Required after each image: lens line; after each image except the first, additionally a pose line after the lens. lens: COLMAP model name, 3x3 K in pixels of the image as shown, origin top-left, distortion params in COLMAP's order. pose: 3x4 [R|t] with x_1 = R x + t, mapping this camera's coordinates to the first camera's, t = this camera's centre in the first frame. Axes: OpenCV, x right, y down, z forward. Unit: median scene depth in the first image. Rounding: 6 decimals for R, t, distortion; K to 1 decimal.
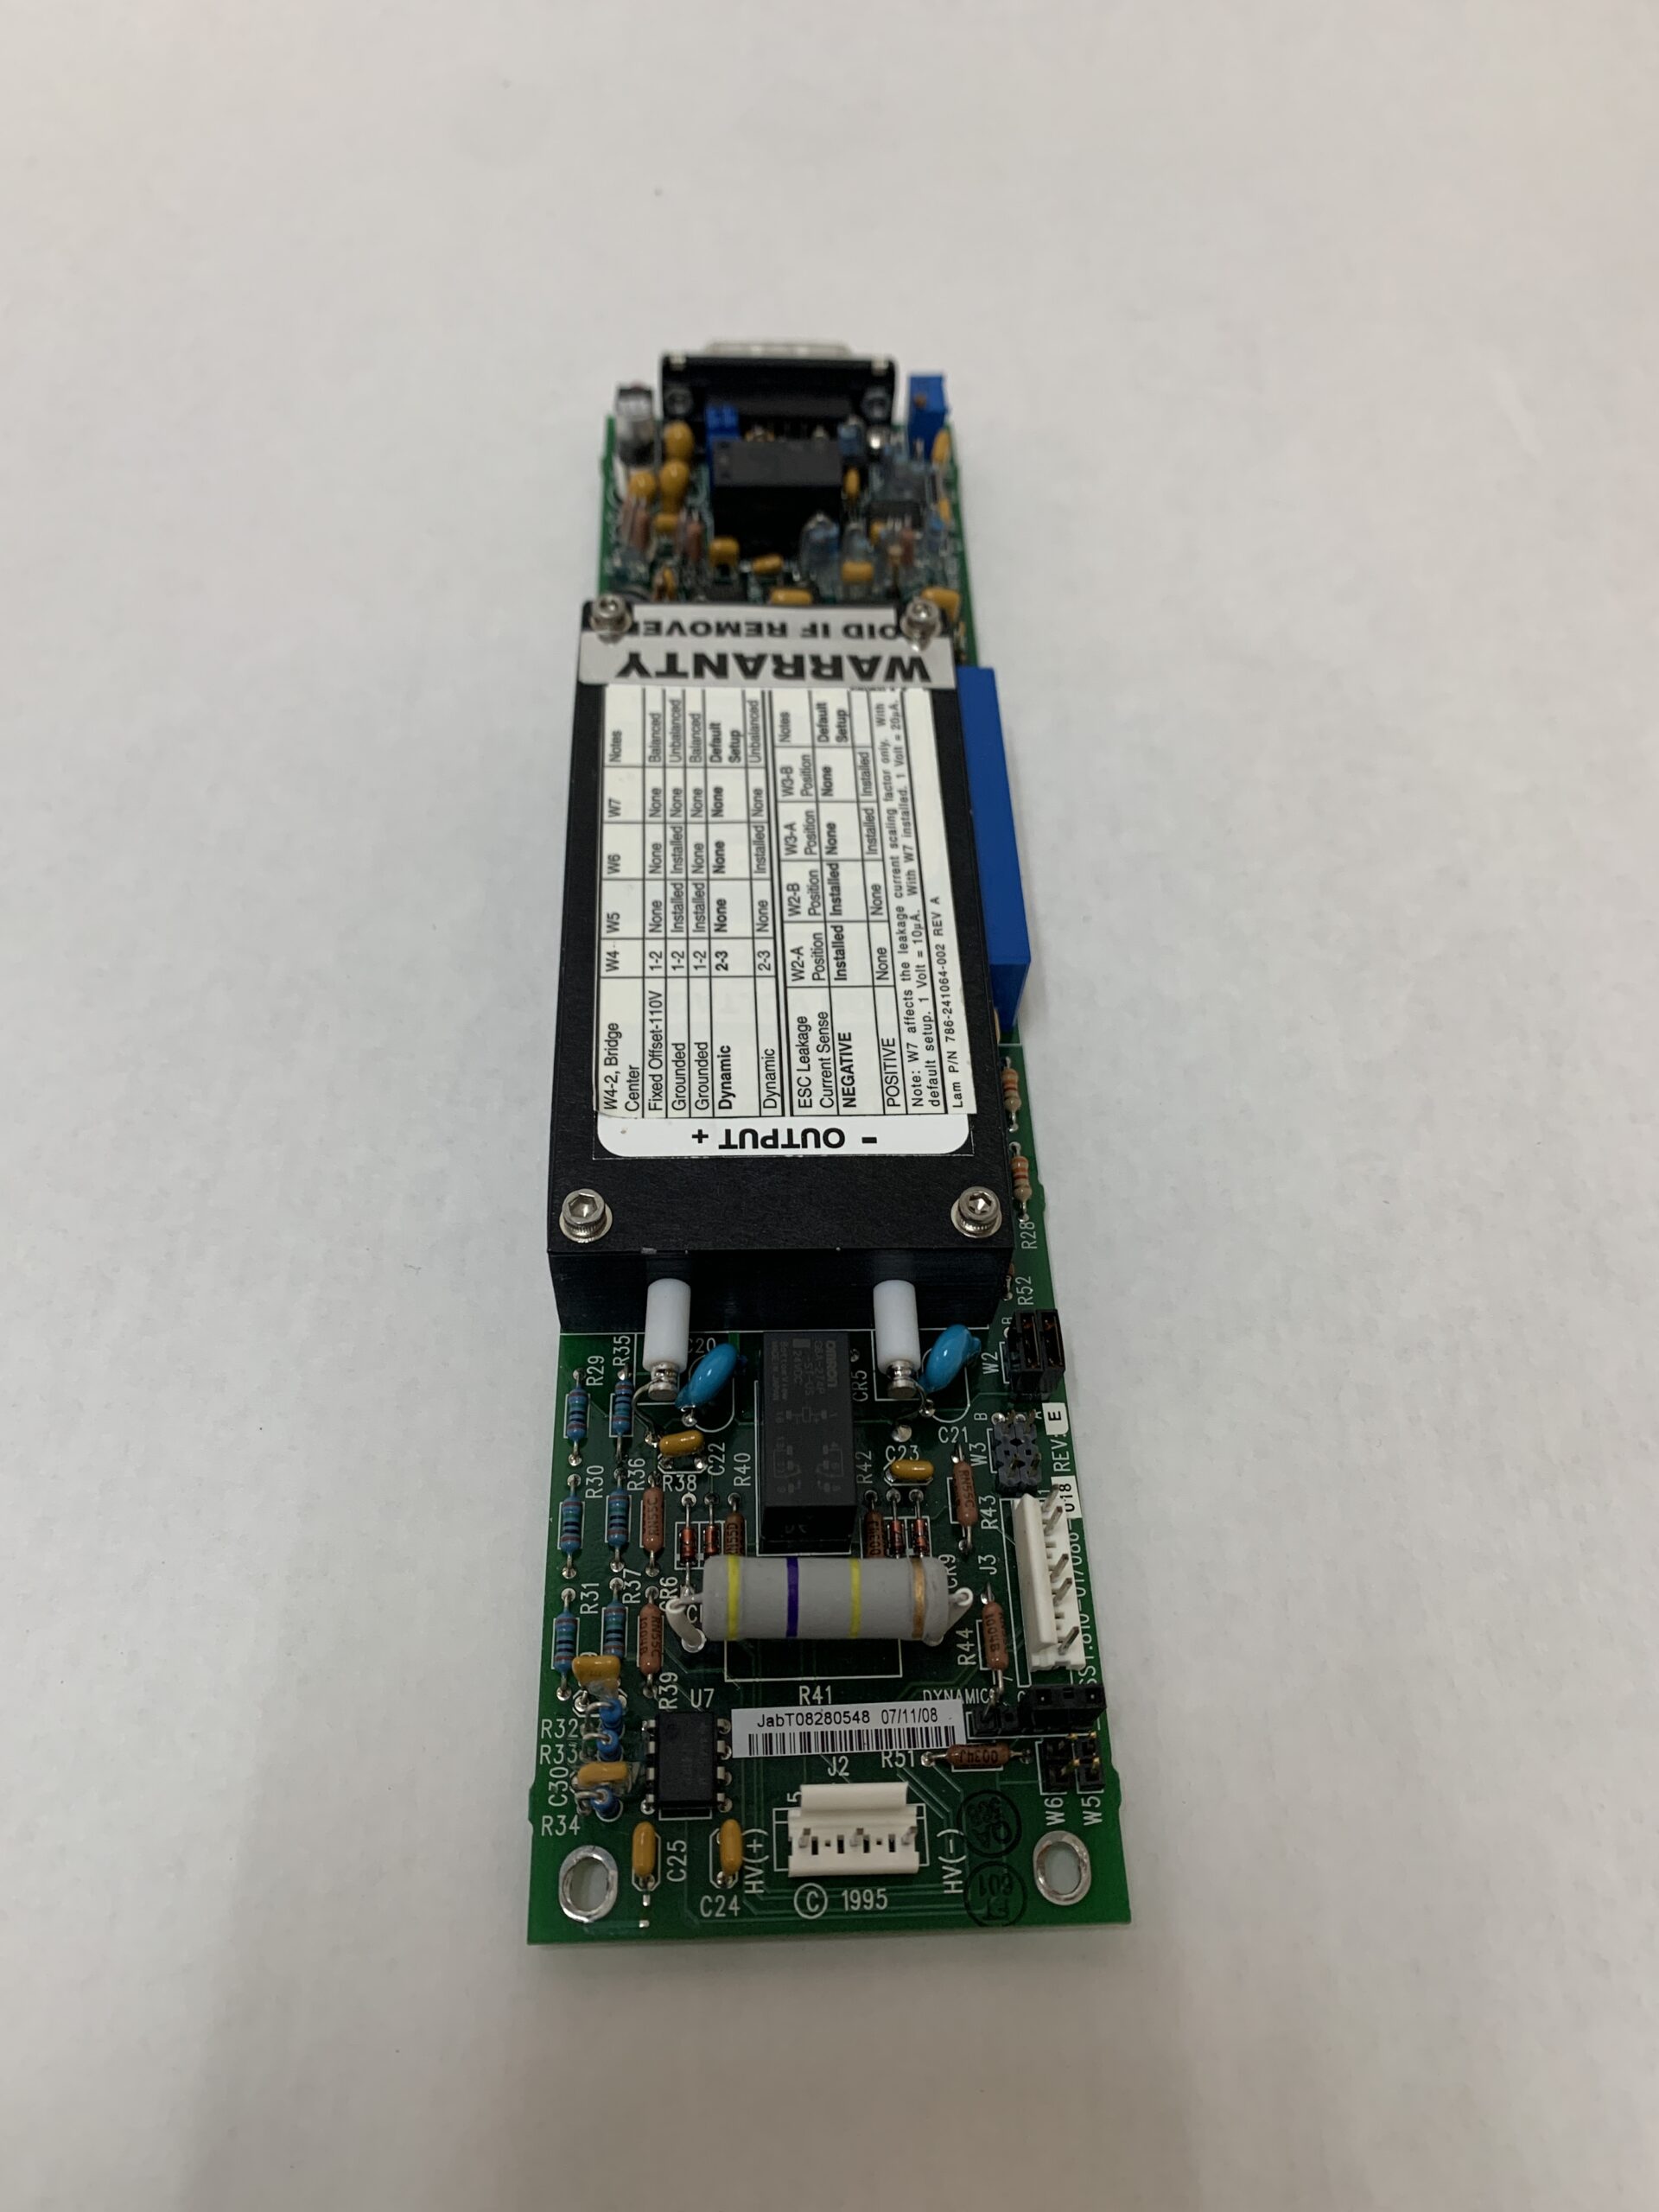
lens RADIAL K [[1669.8, 0, 840.7], [0, 1669.8, 1092.9], [0, 0, 1]] dist [0.054418, -0.010407]
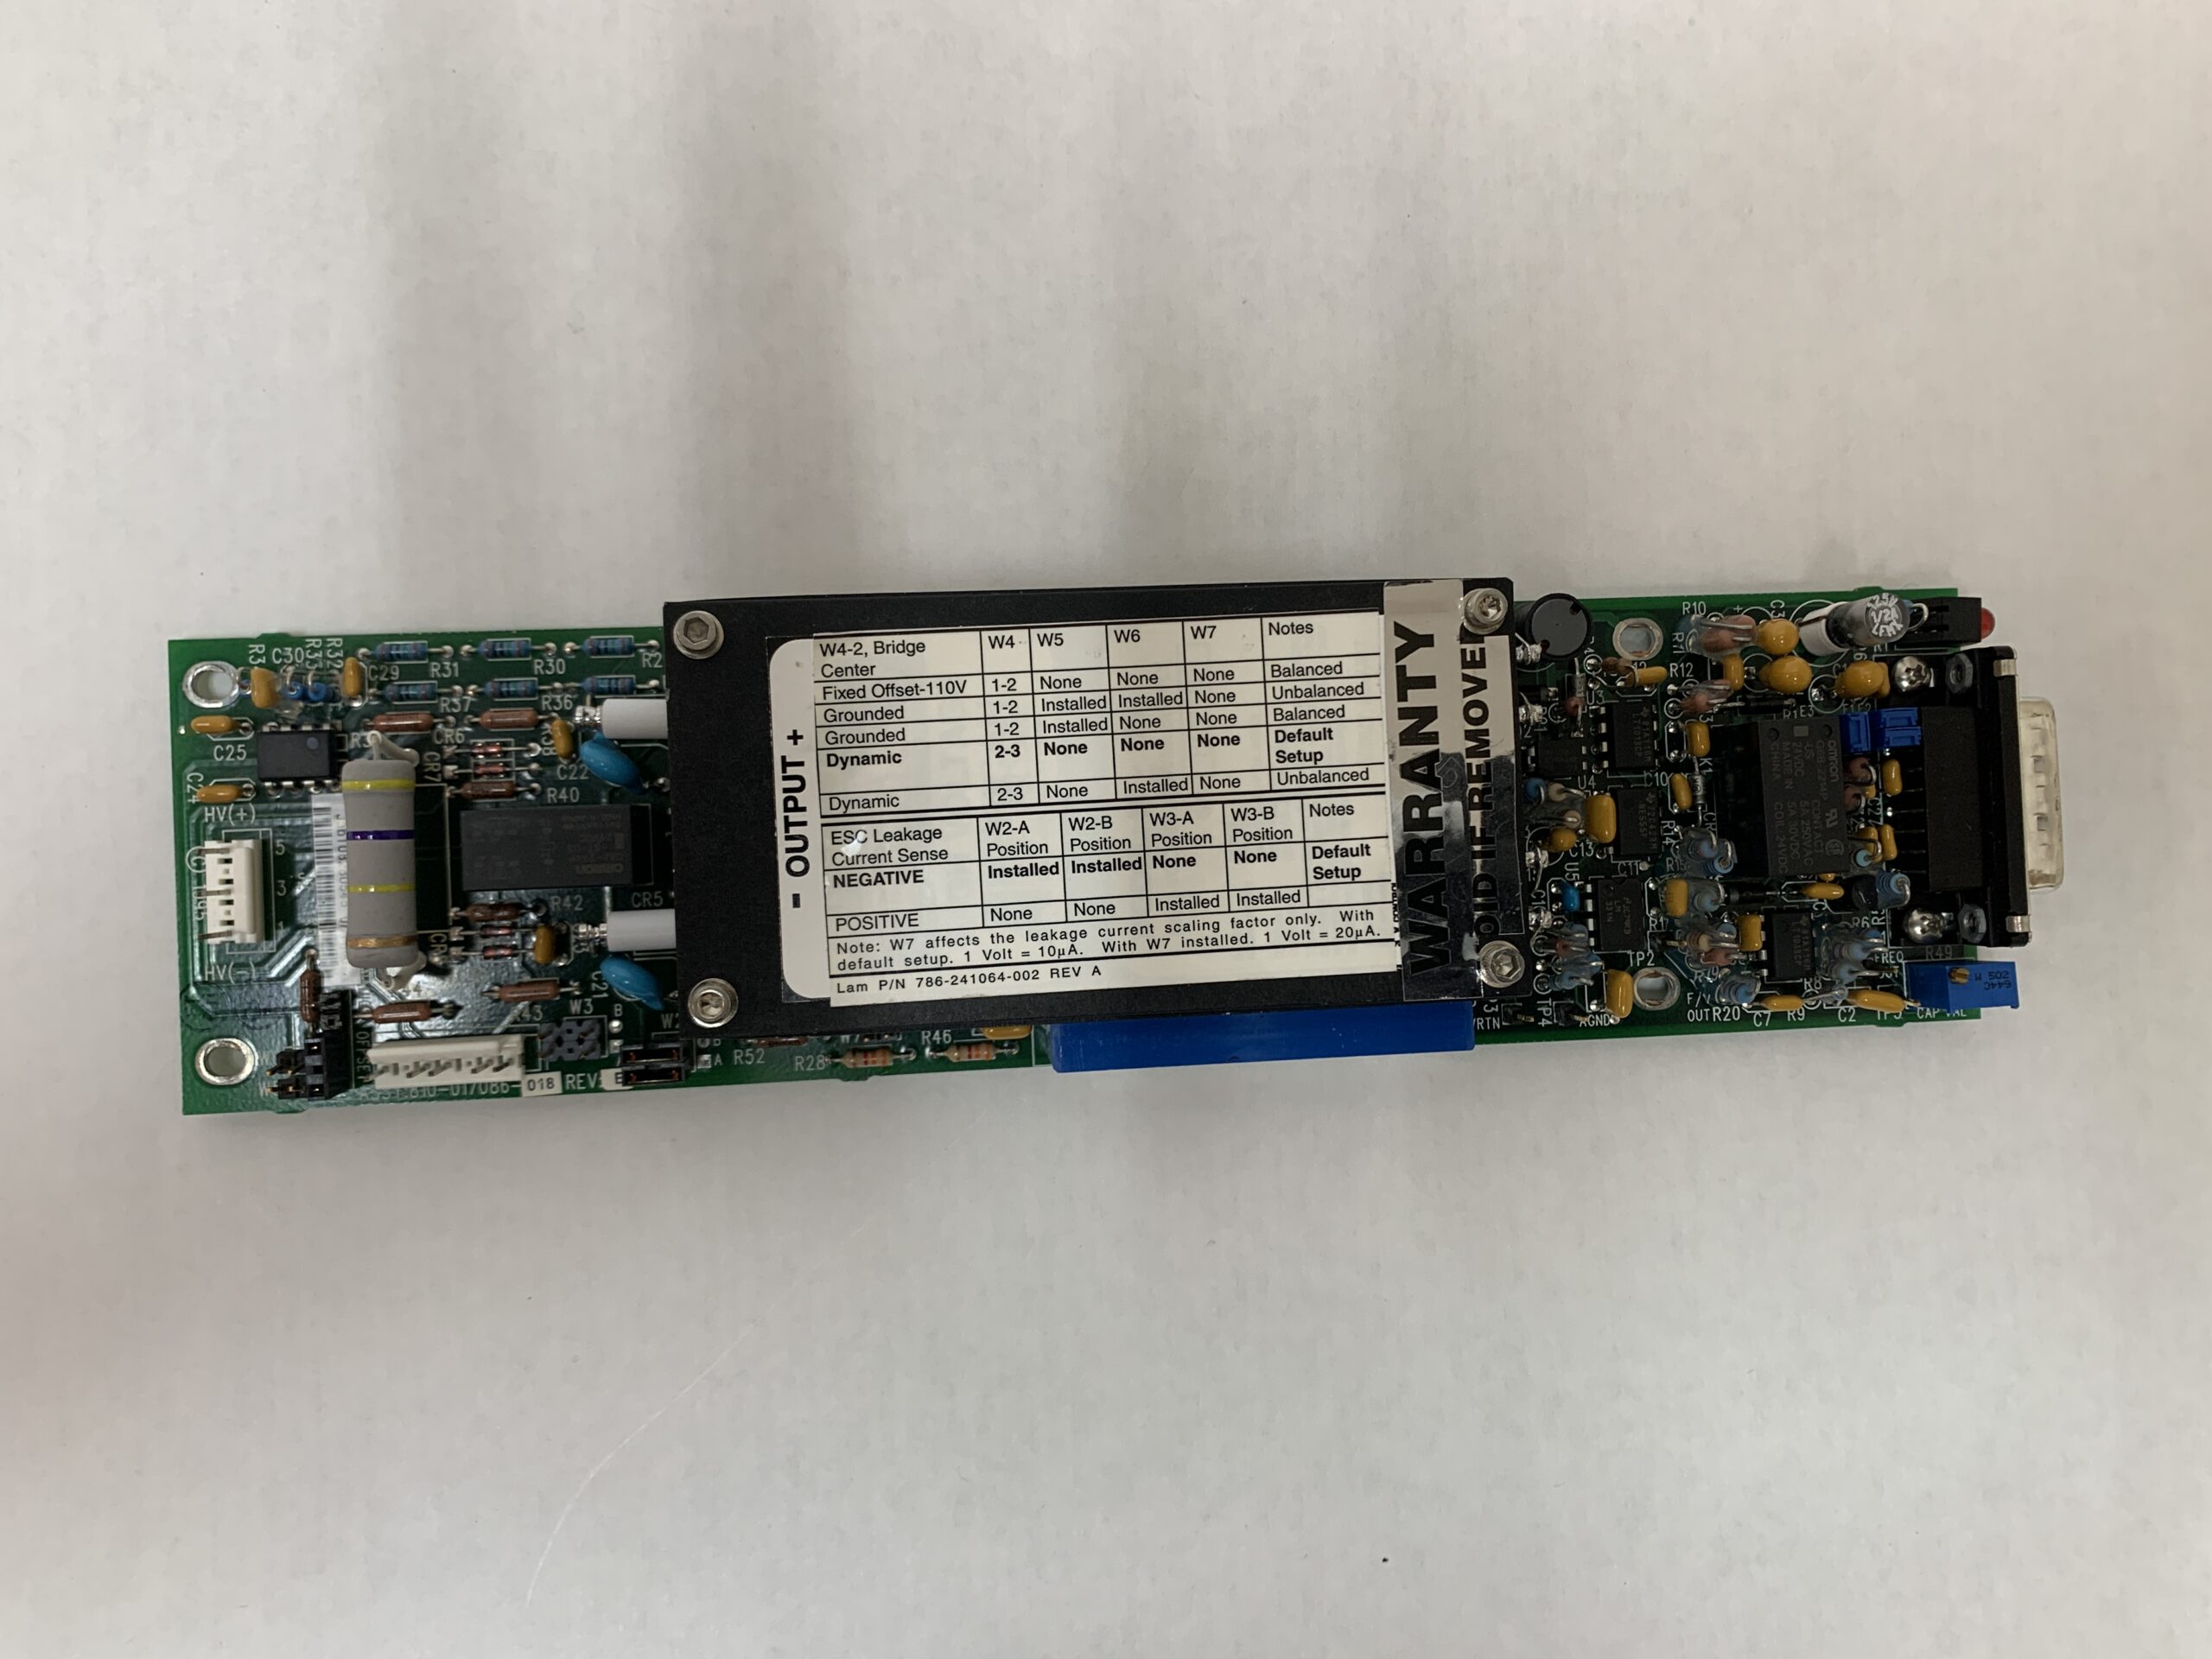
lens RADIAL K [[1669.8, 0, 1117.6], [0, 1669.8, 826.0], [0, 0, 1]] dist [0.054418, -0.010407]
pose [[0.007269, 0.996544, -0.082746, 0.054654], [-0.890367, 0.044117, 0.453100, -0.579926], [0.455185, 0.070381, 0.887611, 0.155364]]
